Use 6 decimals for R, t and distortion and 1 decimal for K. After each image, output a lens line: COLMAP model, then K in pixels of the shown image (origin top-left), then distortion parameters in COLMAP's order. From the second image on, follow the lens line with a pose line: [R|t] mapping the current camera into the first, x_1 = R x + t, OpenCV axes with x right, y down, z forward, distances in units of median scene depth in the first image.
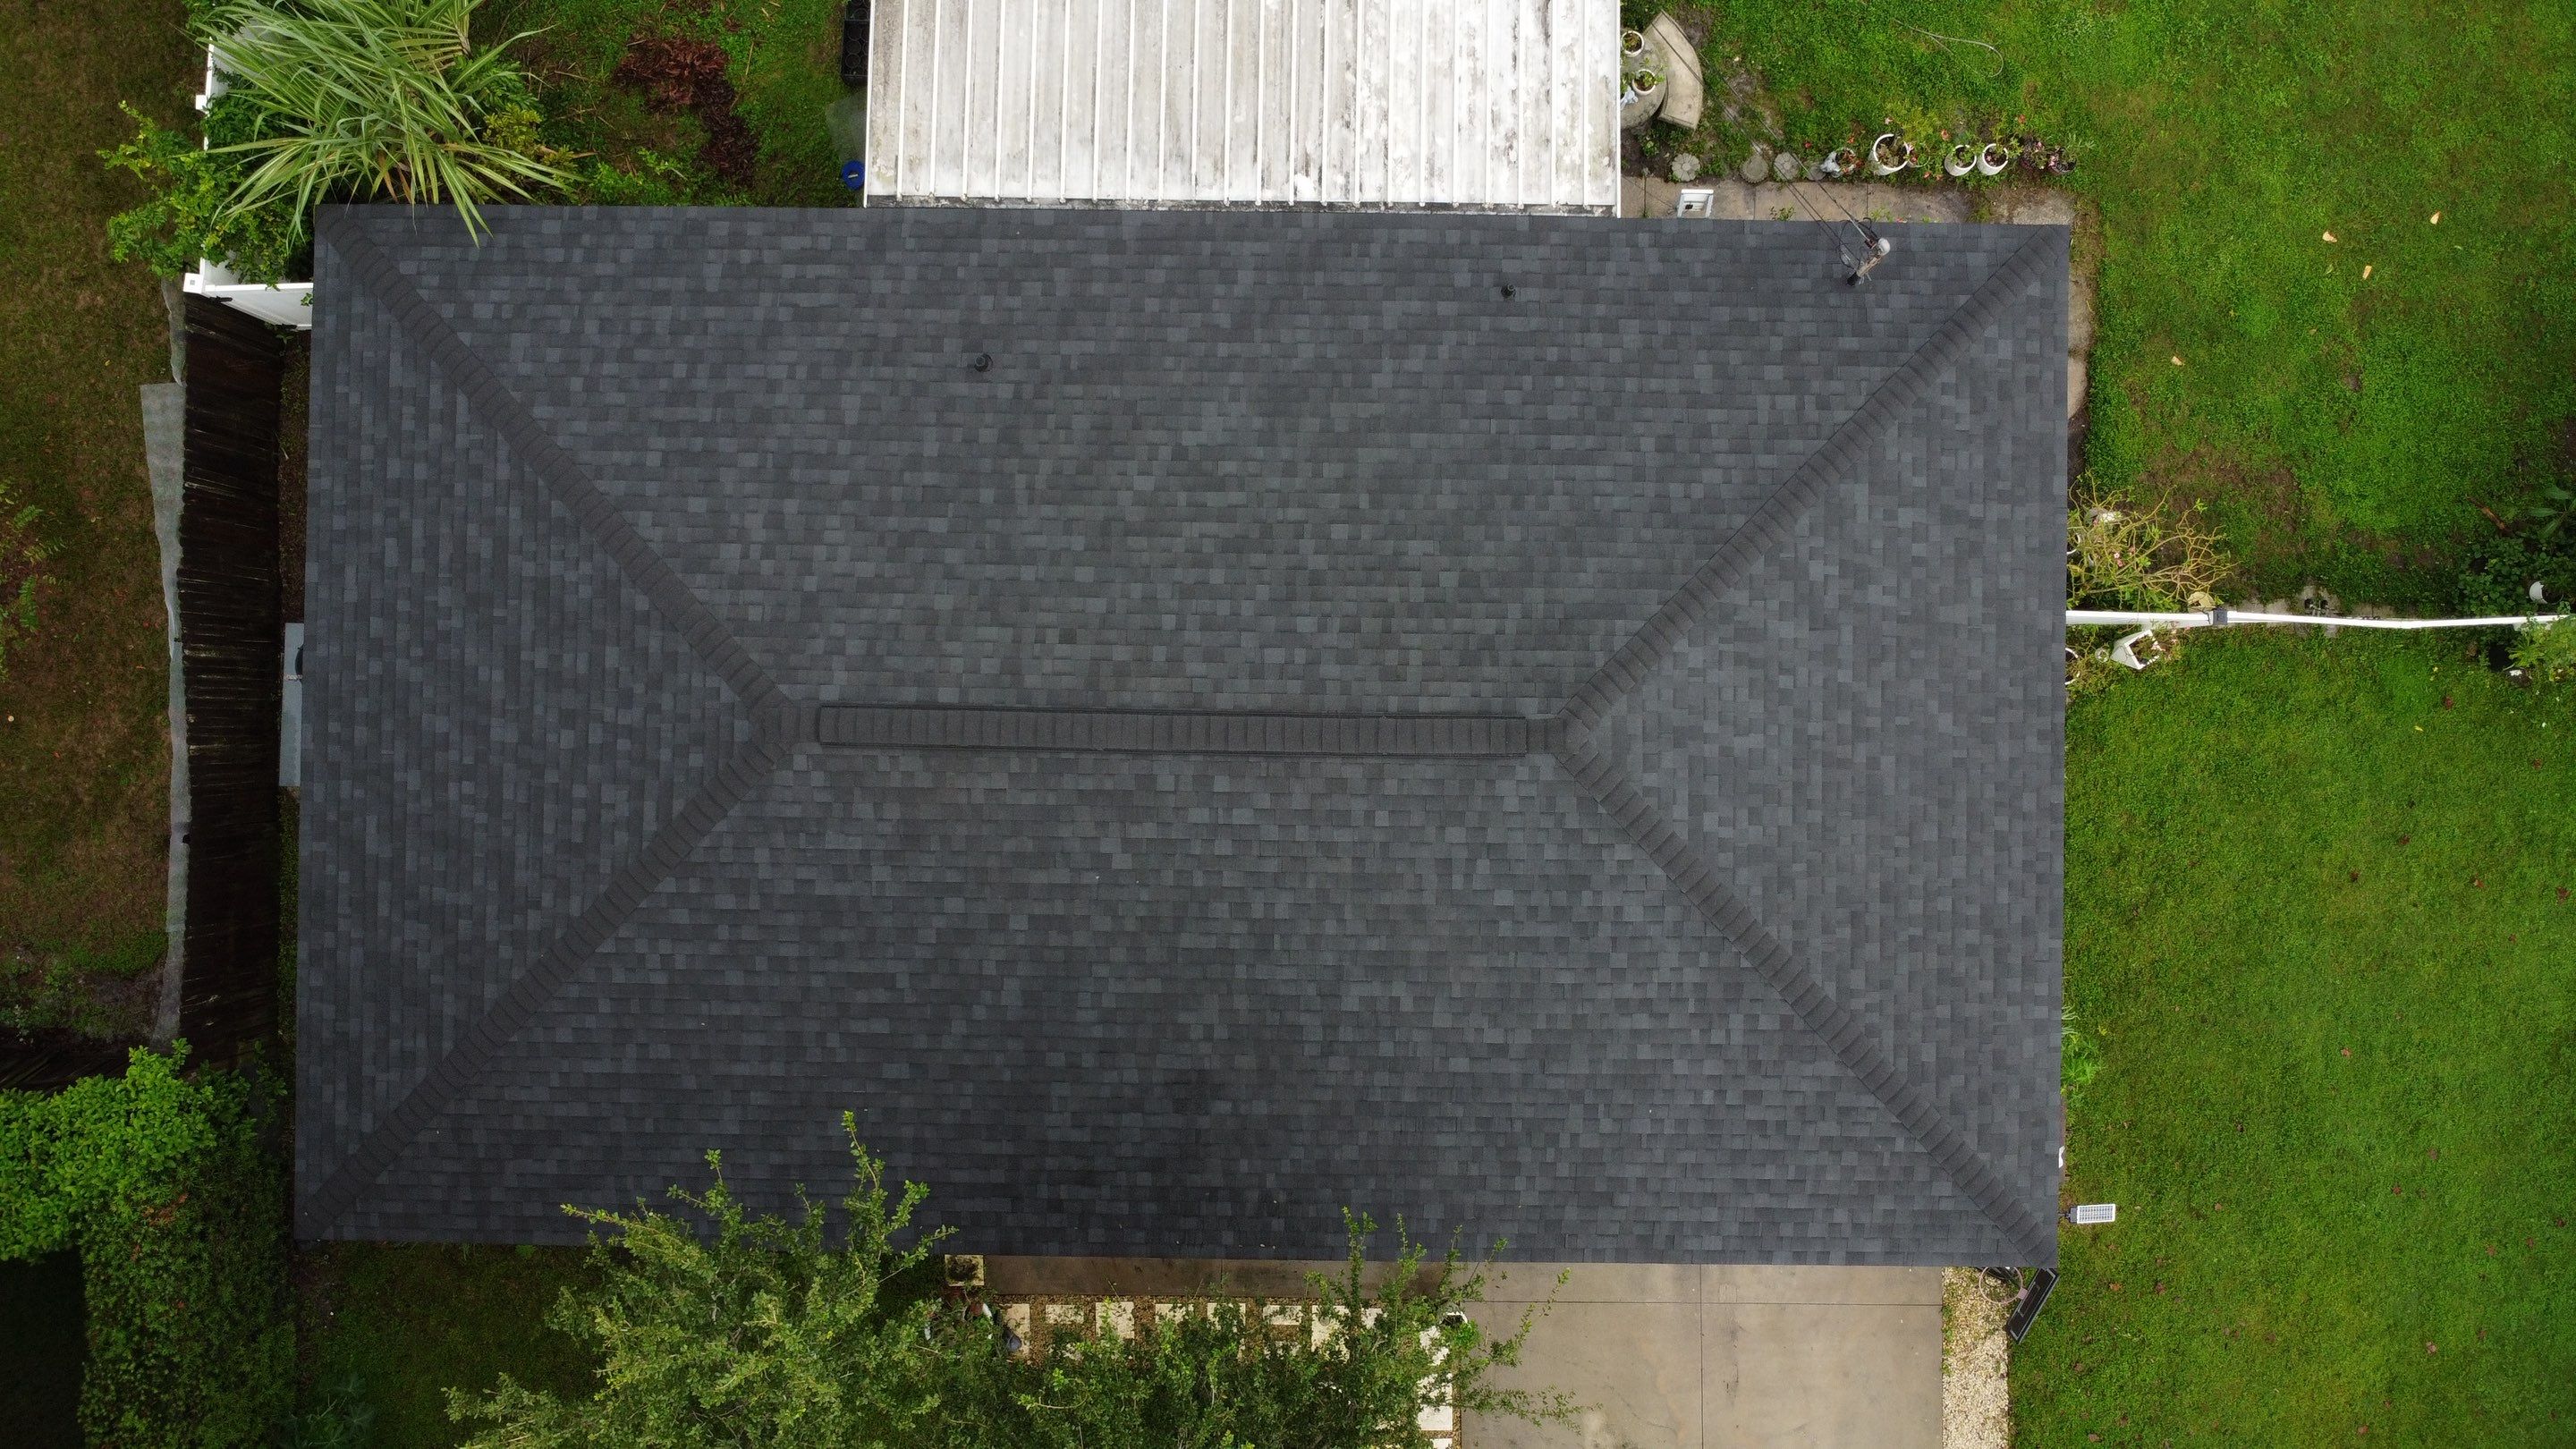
lens RADIAL K [[1868.4, 0, 1281.4], [0, 1868.4, 718.9], [0, 0, 1]] dist [-0.029783, -0.007900]
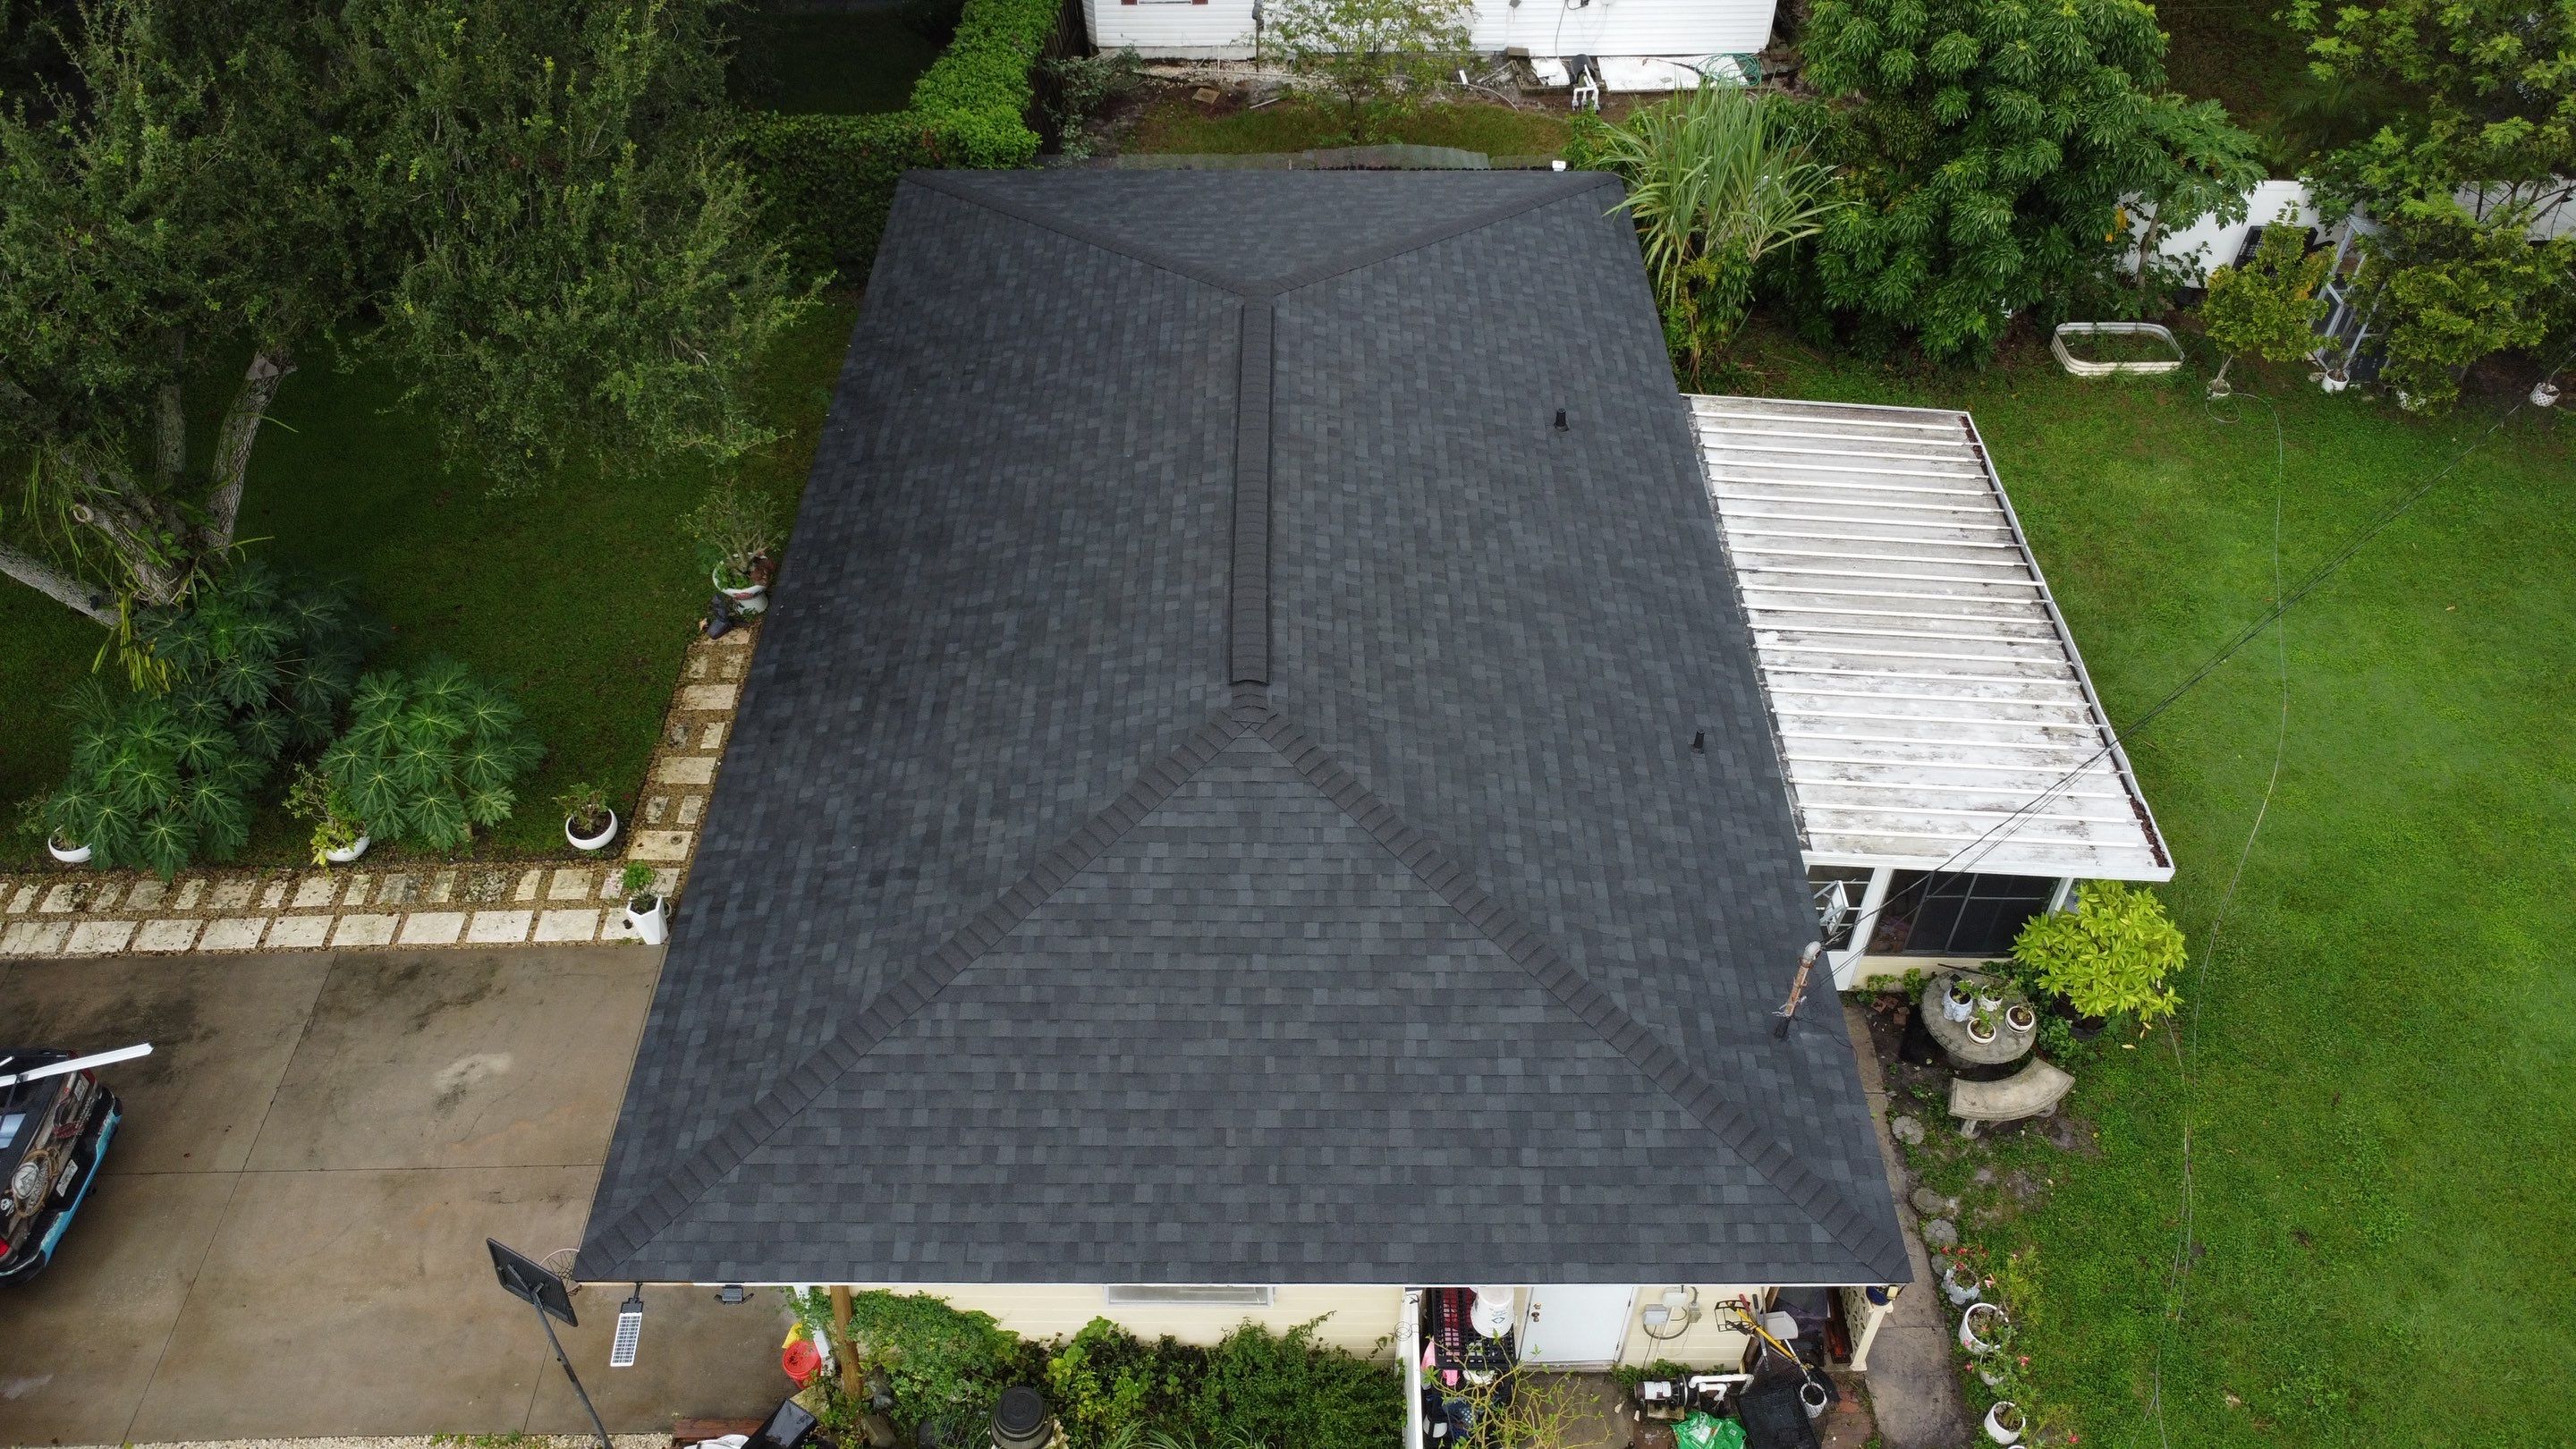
lens RADIAL K [[1868.4, 0, 1283.2], [0, 1868.4, 719.5], [0, 0, 1]] dist [-0.029783, -0.007900]
pose [[0.014197, 0.700165, -0.713840, 0.811830], [-0.999837, 0.017892, -0.002335, -0.005774], [0.011137, 0.713757, 0.700305, 0.288112]]
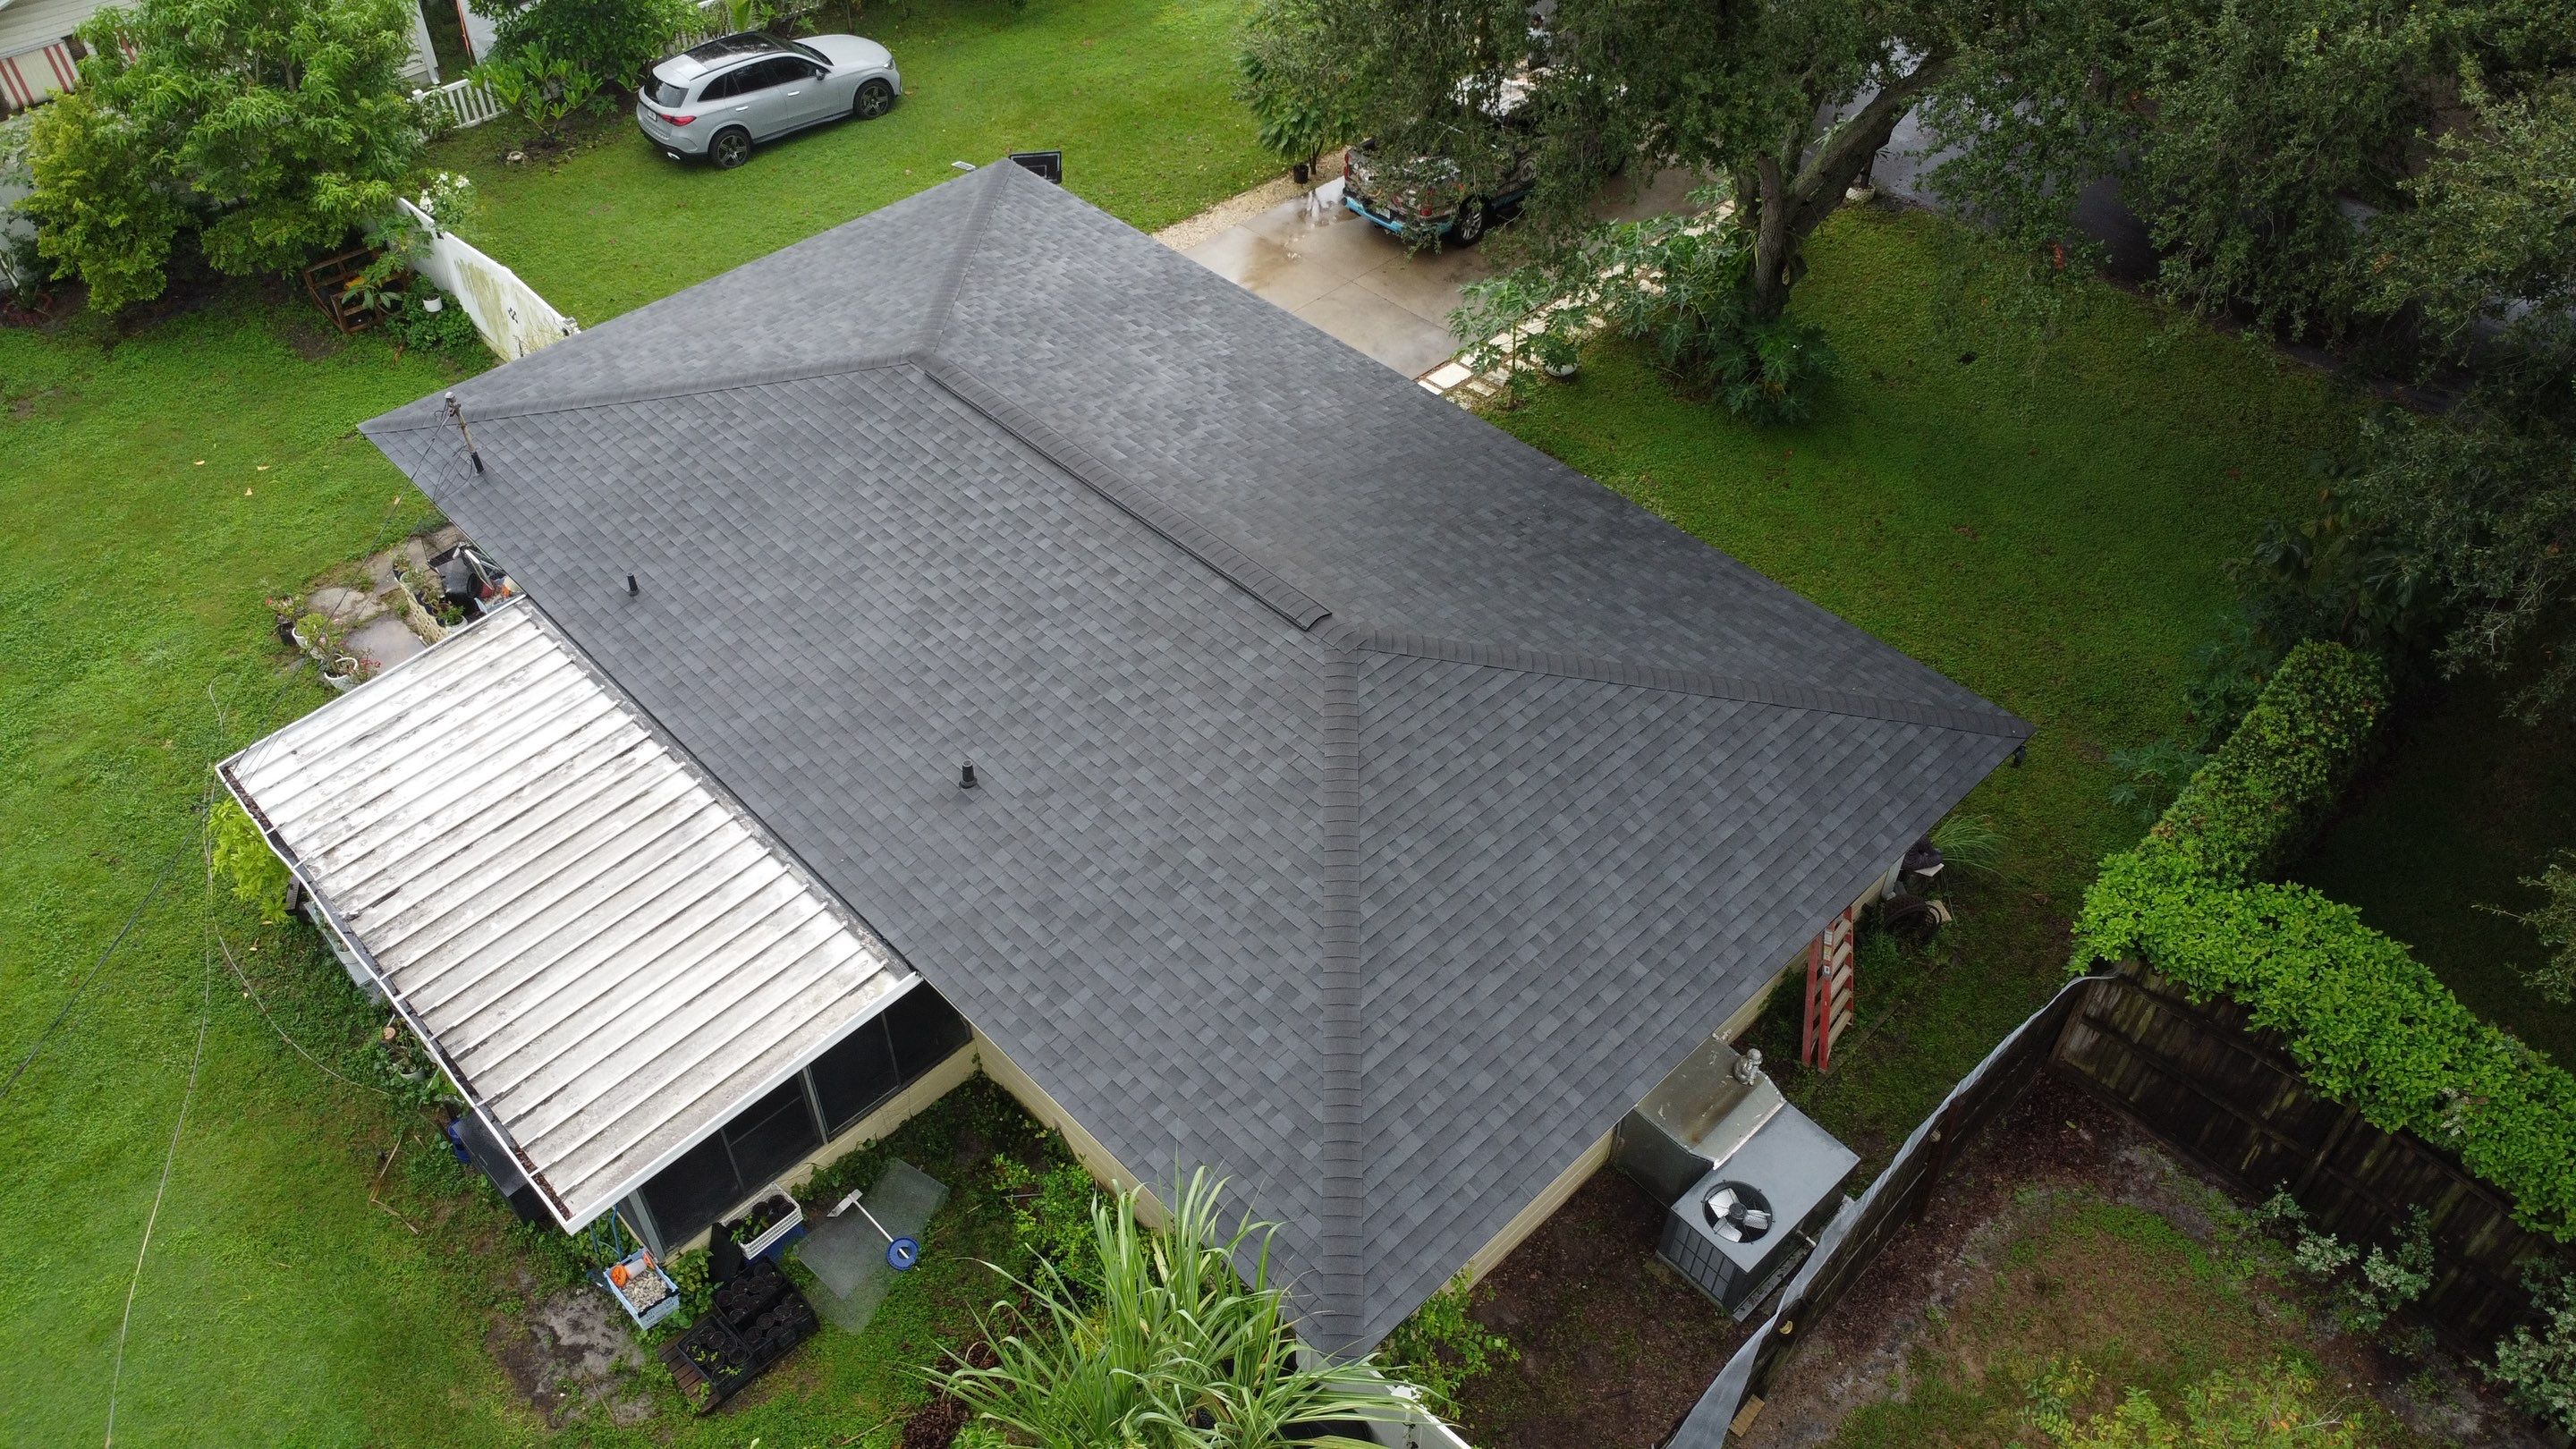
lens RADIAL K [[1868.4, 0, 1279.3], [0, 1868.4, 722.8], [0, 0, 1]] dist [-0.029783, -0.007900]
pose [[-0.703600, -0.490685, 0.513981, -0.772862], [0.710546, -0.477203, 0.517109, -0.570913], [-0.008465, 0.729045, 0.684414, 0.275398]]
